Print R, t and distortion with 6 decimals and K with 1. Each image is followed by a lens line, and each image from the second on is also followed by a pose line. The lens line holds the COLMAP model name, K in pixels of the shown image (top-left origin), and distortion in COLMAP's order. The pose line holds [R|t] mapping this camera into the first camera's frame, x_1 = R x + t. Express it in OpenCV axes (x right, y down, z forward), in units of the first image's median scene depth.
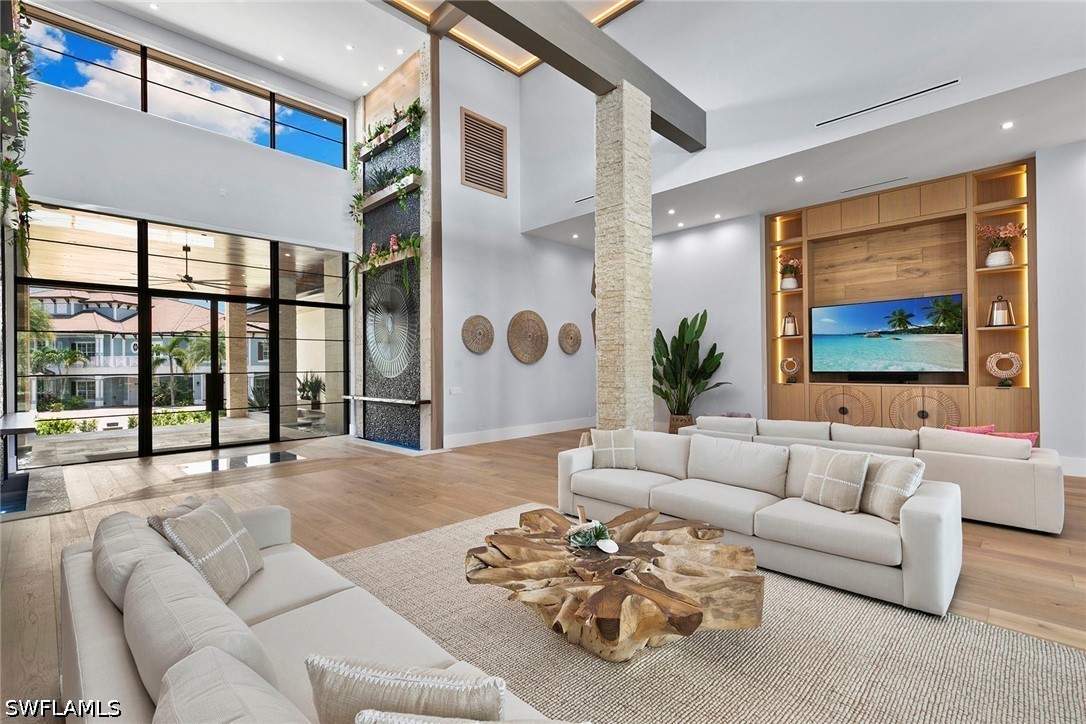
lens RADIAL K [[488.2, 0, 546.0], [0, 488.2, 362.9], [0, 0, 1]] dist [0.010924, -0.000812]
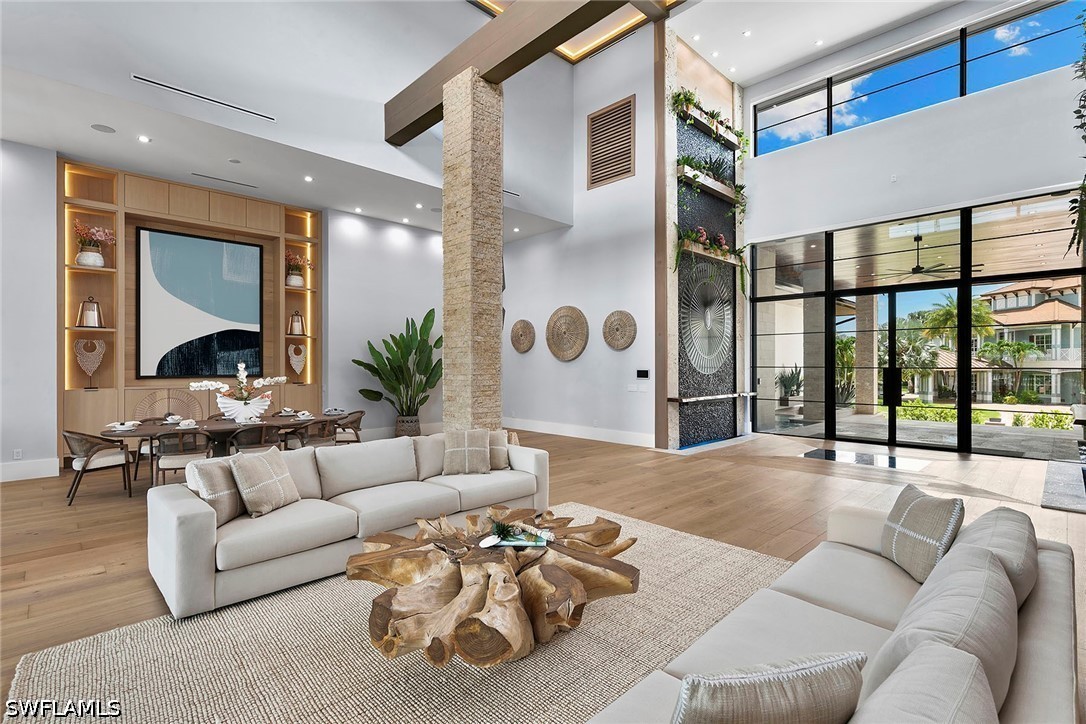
lens RADIAL K [[509.6, 0, 545.1], [0, 509.6, 364.0], [0, 0, 1]] dist [-0.000256, 0.000248]
pose [[-0.034988, 0.008702, -0.999350, 0.093177], [0.007393, 0.999937, 0.008448, 0.000314], [0.999360, -0.007093, -0.035050, 0.093009]]
